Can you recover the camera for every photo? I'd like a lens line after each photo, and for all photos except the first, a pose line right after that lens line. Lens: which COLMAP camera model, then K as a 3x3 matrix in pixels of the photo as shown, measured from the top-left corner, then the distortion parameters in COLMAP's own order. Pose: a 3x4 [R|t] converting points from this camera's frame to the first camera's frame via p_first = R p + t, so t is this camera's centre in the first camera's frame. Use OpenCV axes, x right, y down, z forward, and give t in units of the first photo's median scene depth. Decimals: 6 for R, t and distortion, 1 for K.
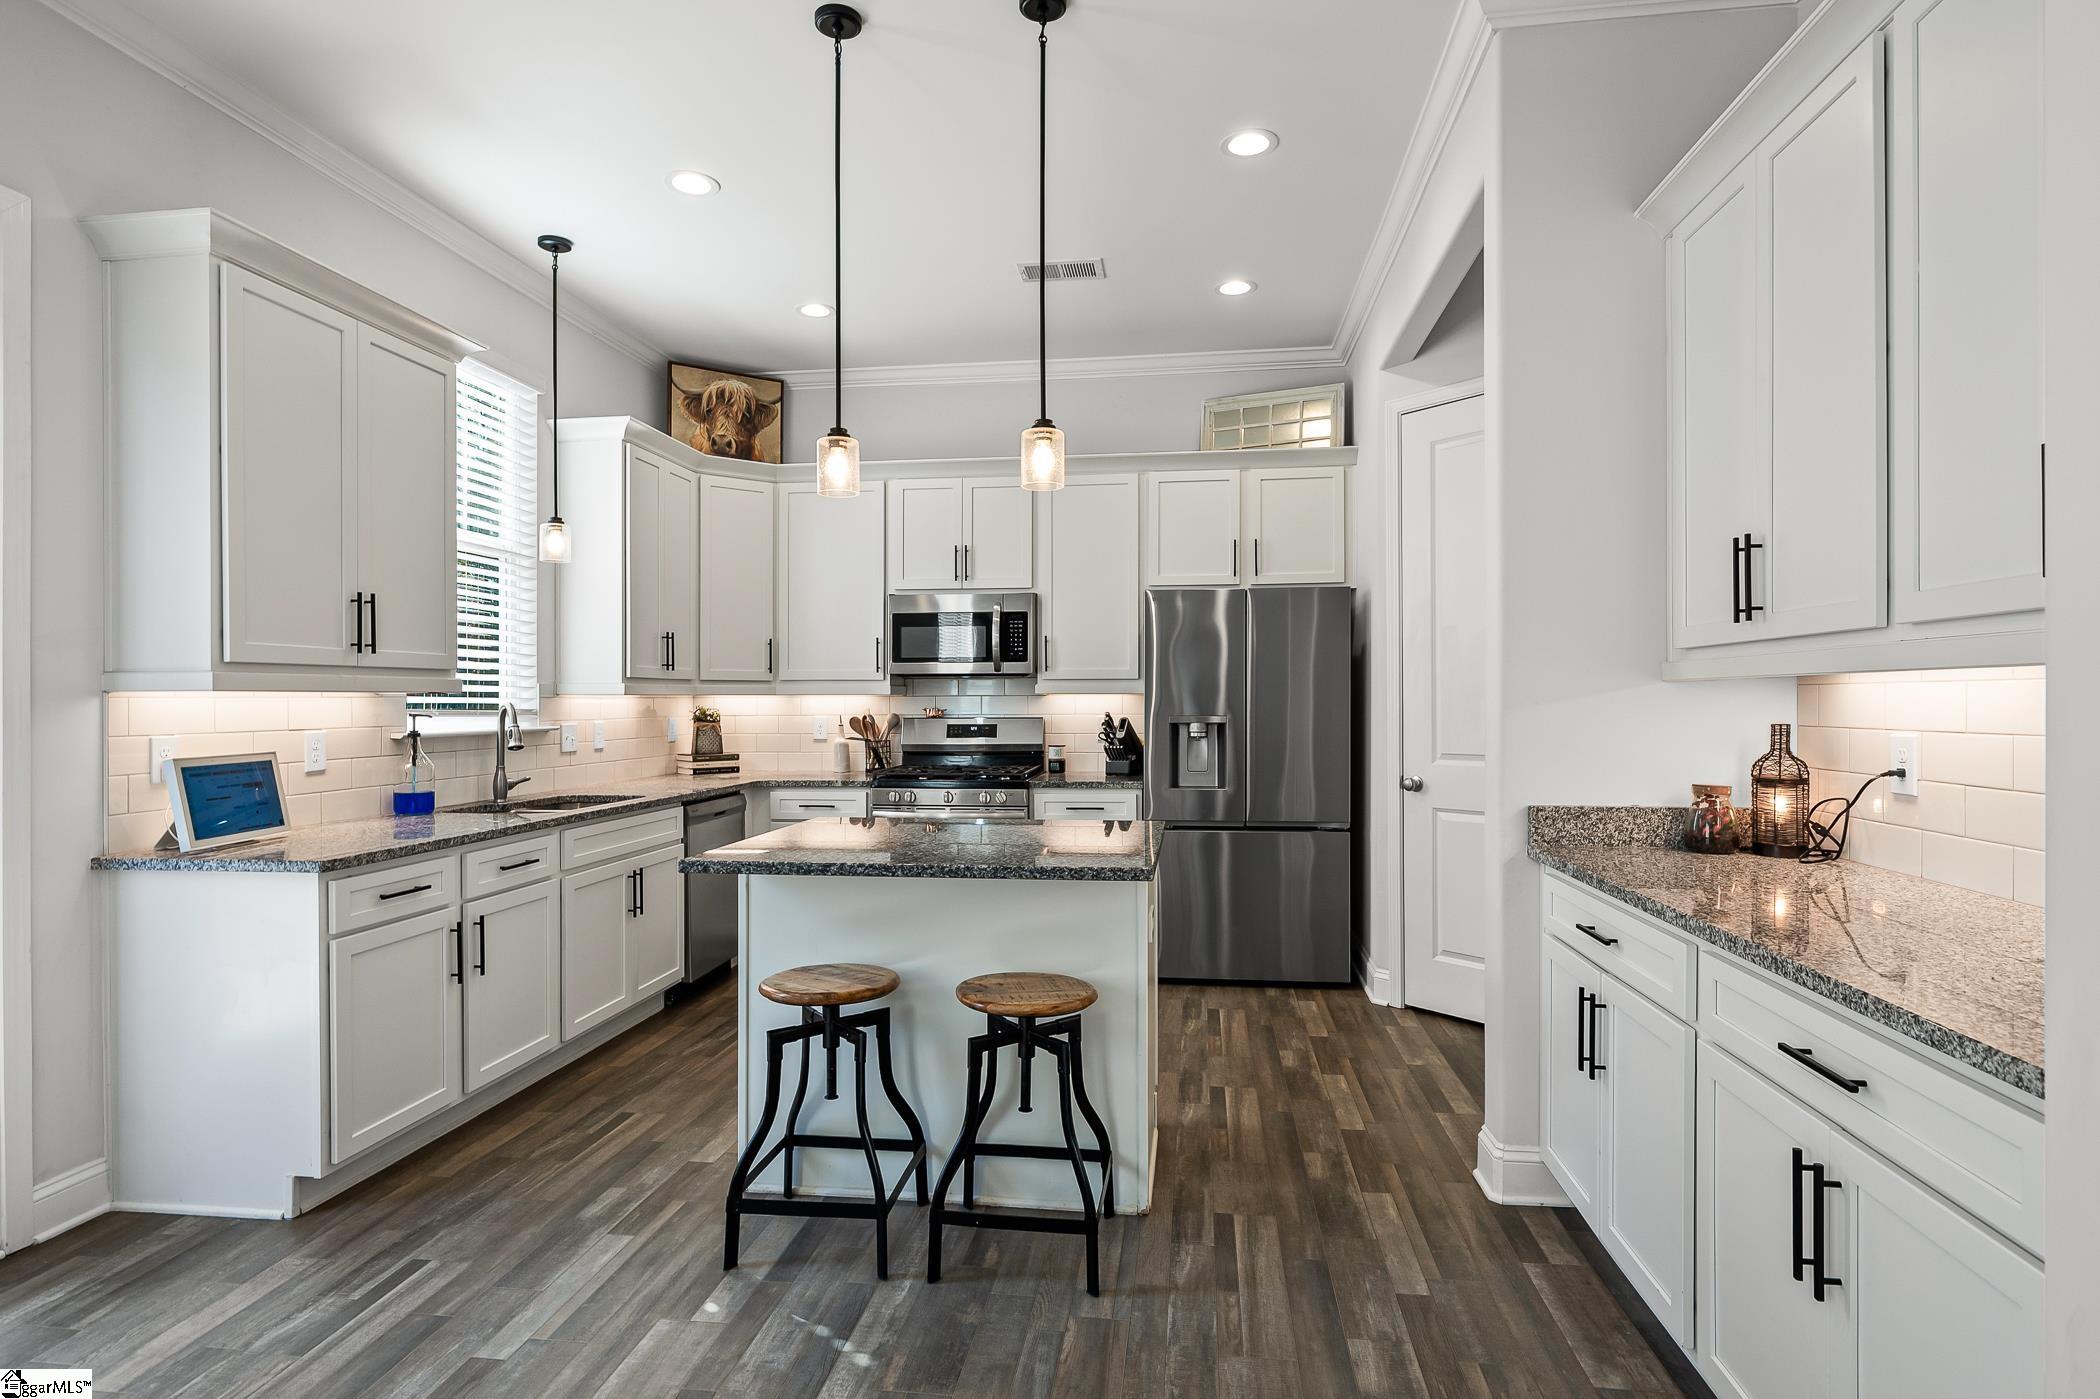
lens RADIAL K [[1084.0, 0, 1050.0], [0, 1084.0, 699.5], [0, 0, 1]] dist [-0.001894, -0.000130]
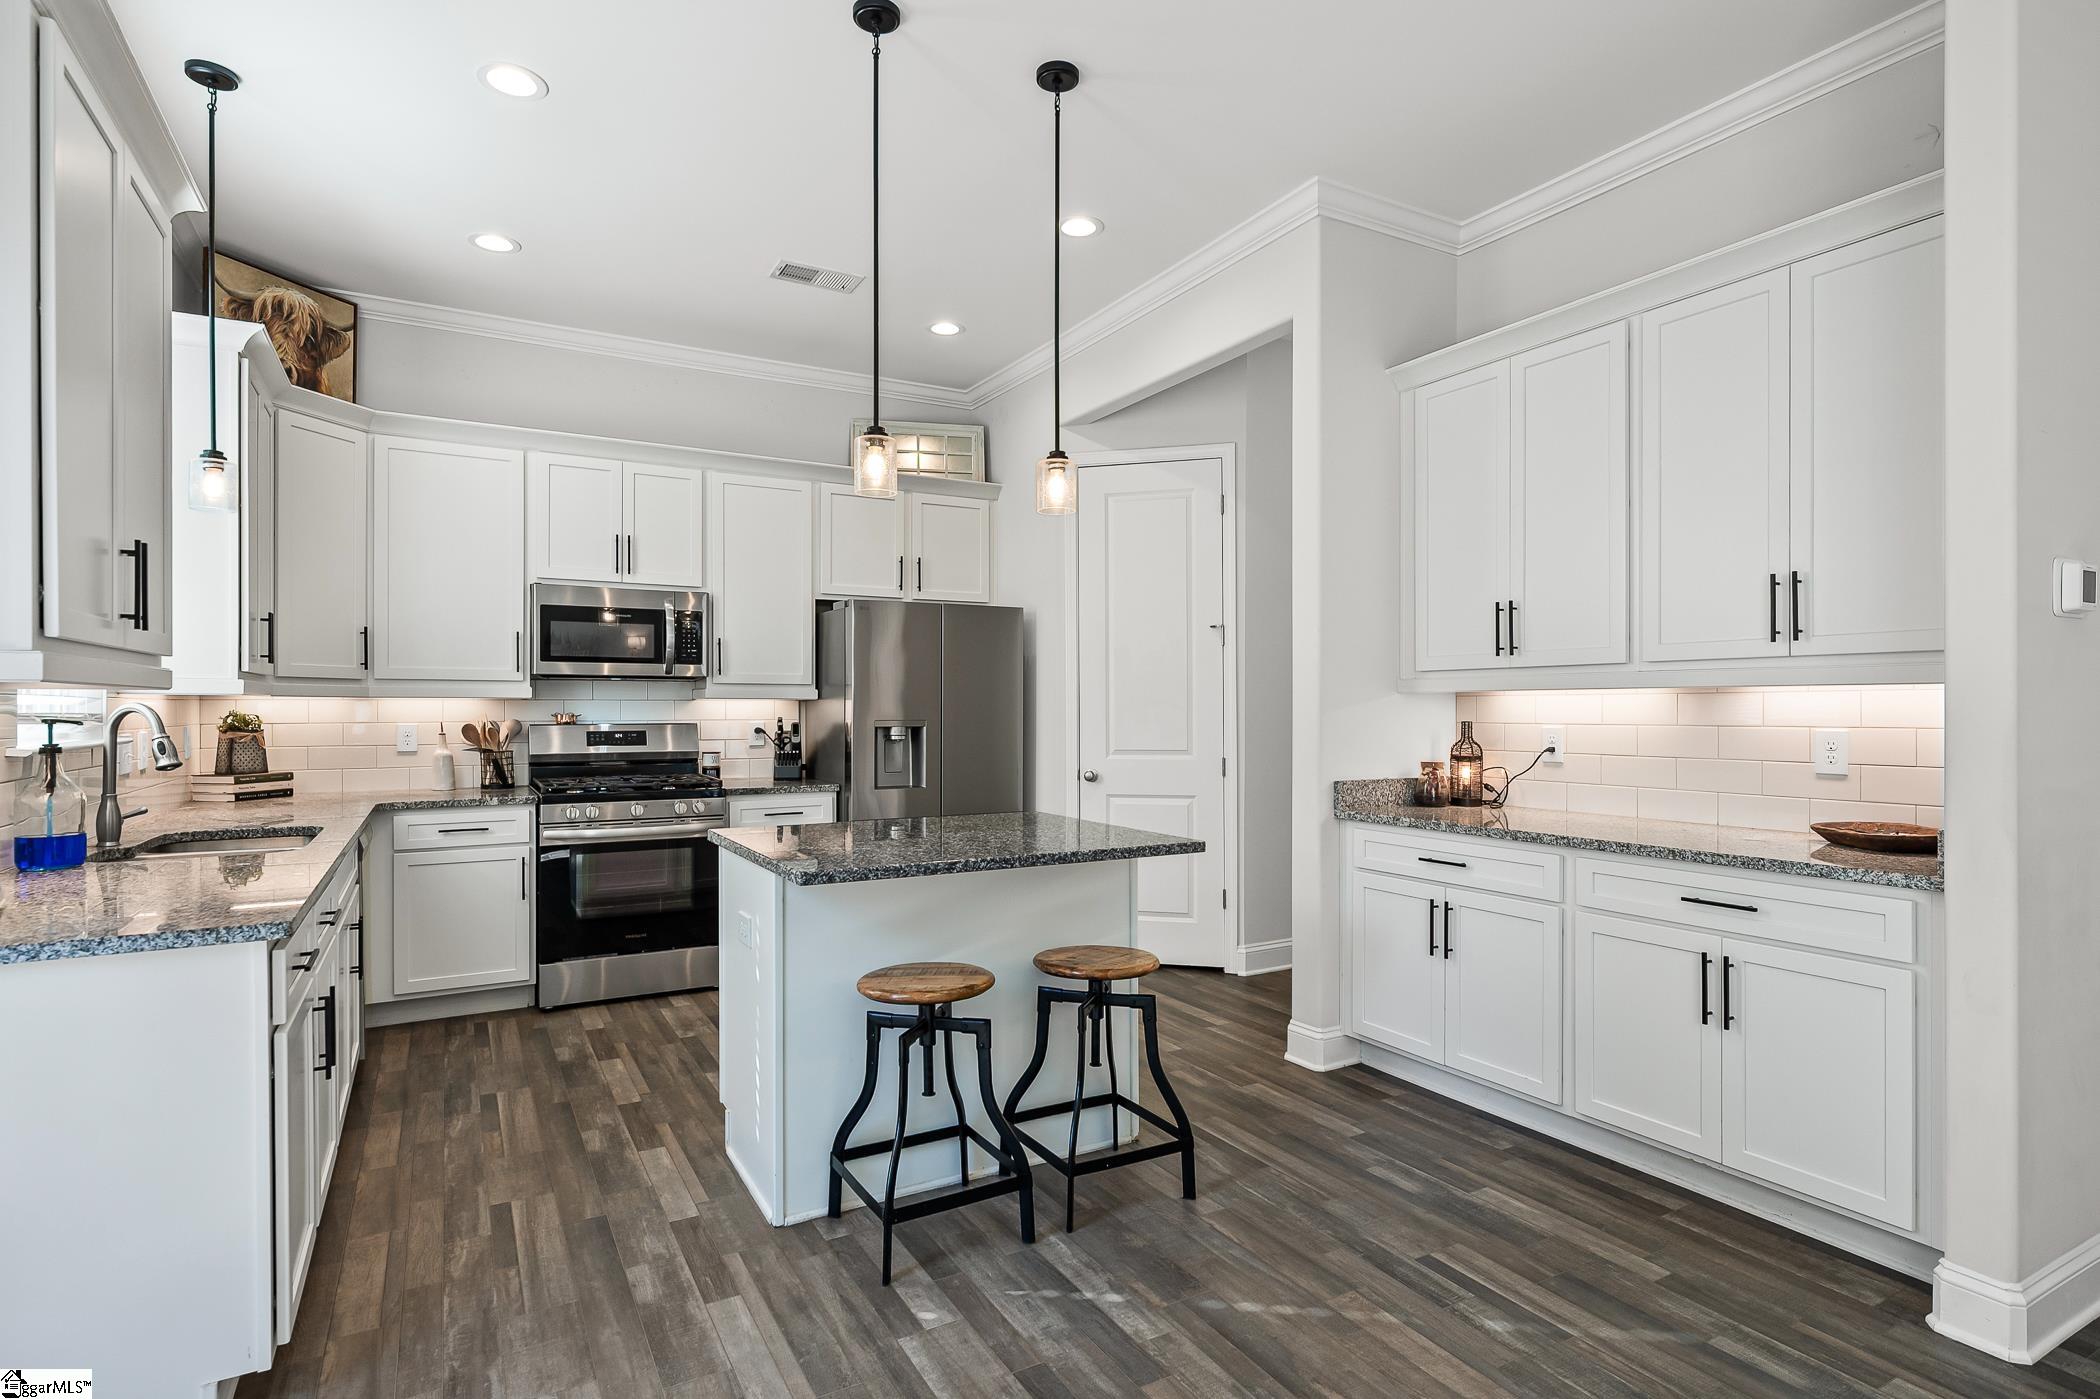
lens RADIAL K [[1069.1, 0, 1048.8], [0, 1069.1, 714.0], [0, 0, 1]] dist [-0.001966, -0.000999]
pose [[0.796410, -0.000157, 0.604757, -0.415629], [-0.002979, 0.999987, 0.004183, 0.004562], [-0.604749, -0.005133, 0.796399, 0.081248]]
